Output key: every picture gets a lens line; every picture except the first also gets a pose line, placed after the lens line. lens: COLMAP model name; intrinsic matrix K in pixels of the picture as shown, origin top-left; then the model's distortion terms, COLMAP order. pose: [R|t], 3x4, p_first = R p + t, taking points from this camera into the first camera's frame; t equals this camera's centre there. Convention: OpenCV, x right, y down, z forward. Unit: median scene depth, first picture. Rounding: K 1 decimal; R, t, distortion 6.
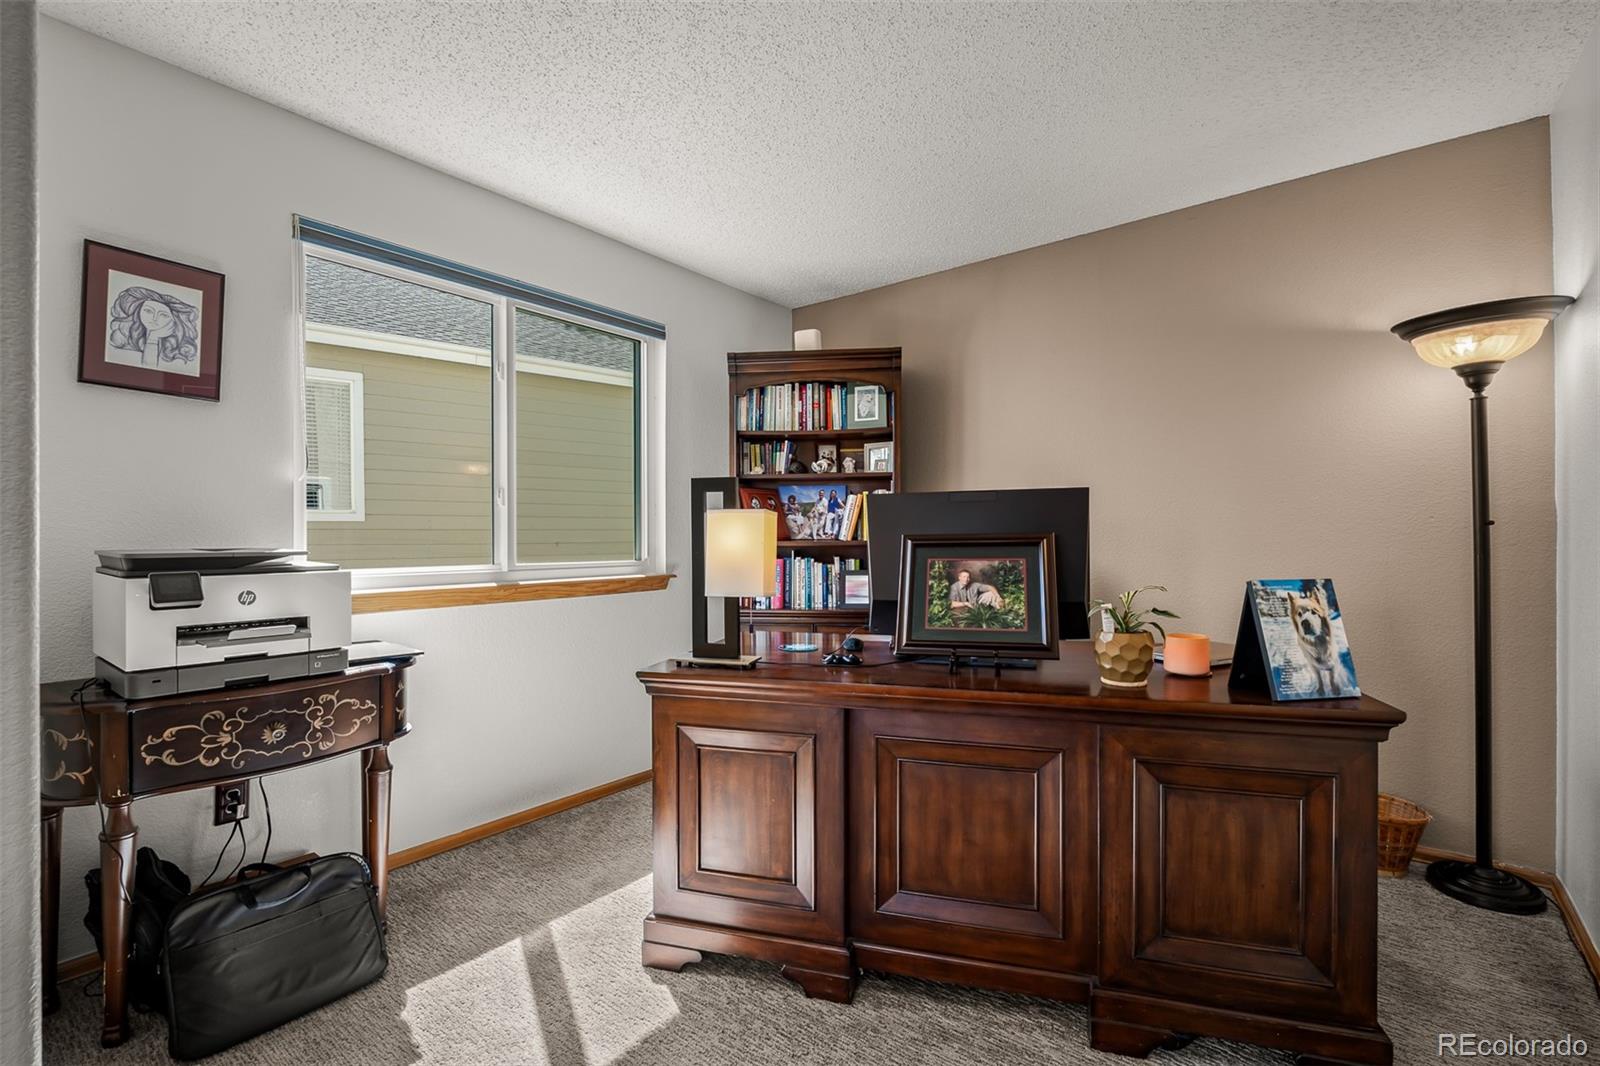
lens RADIAL K [[715.9, 0, 811.7], [0, 715.9, 538.8], [0, 0, 1]] dist [-0.001498, -0.001194]
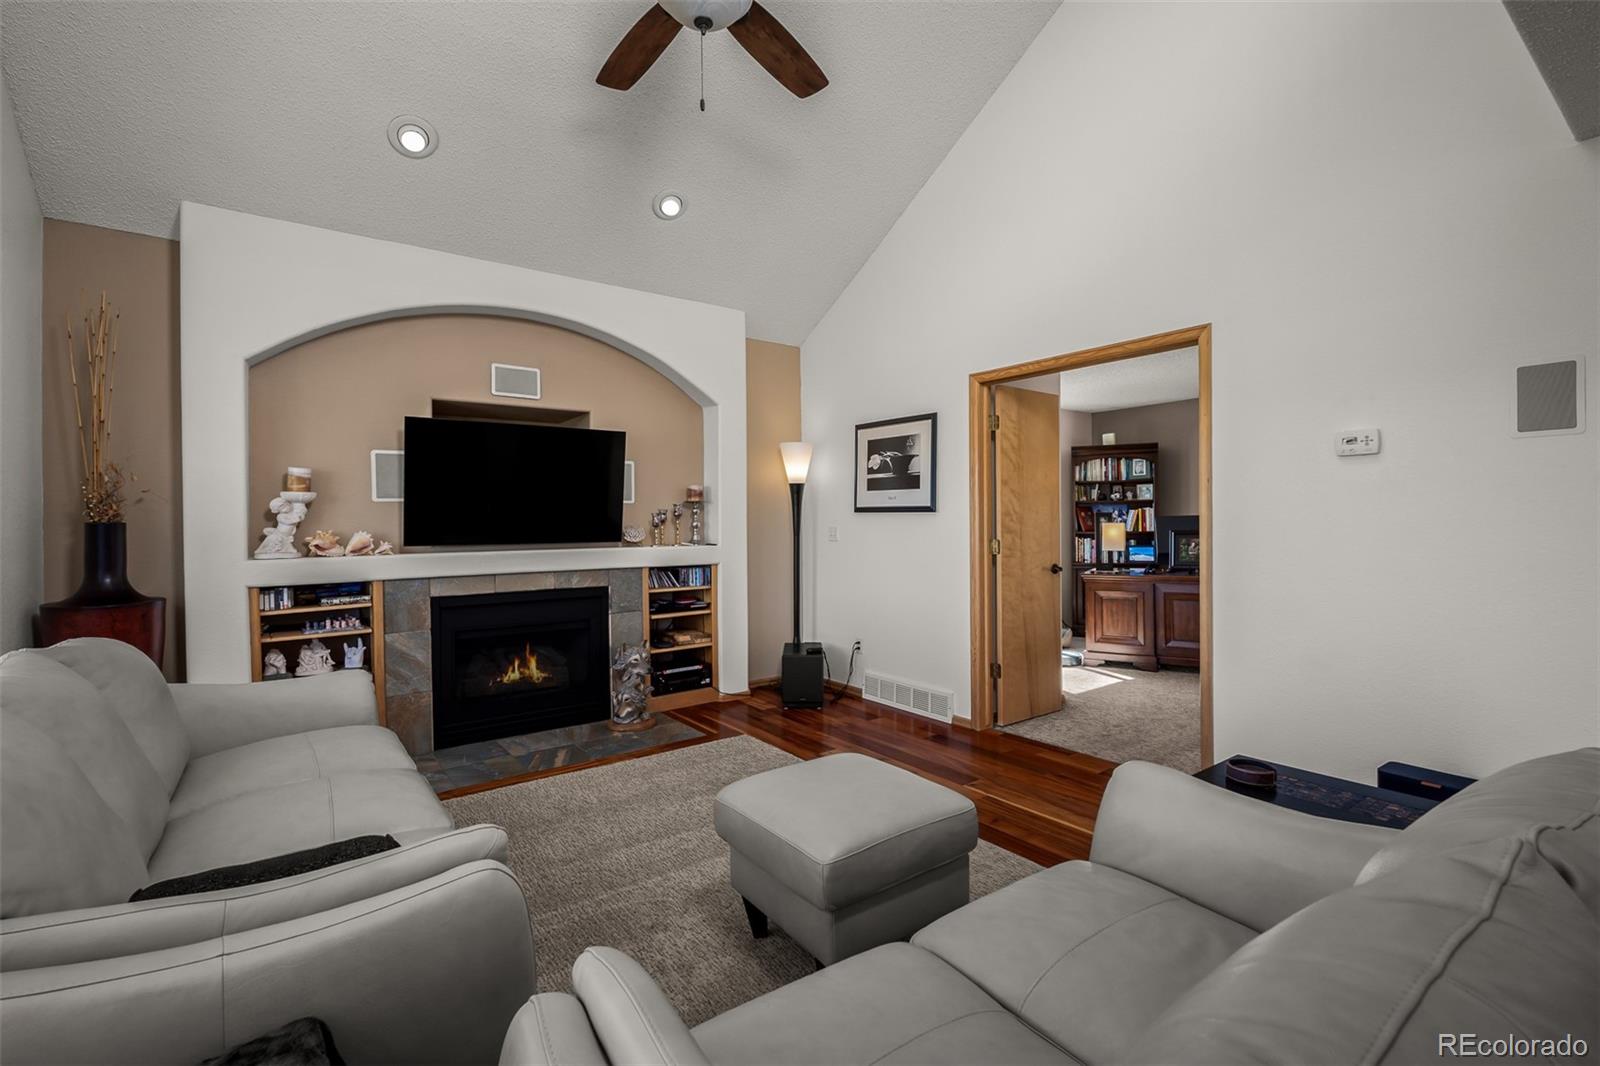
lens RADIAL K [[715.9, 0, 803.7], [0, 715.9, 528.0], [0, 0, 1]] dist [-0.001498, -0.001194]
pose [[0.963535, -0.008998, -0.267430, -0.314768], [0.010025, 0.999947, 0.002475, -0.022076], [0.267393, -0.005066, 0.963574, -1.310216]]
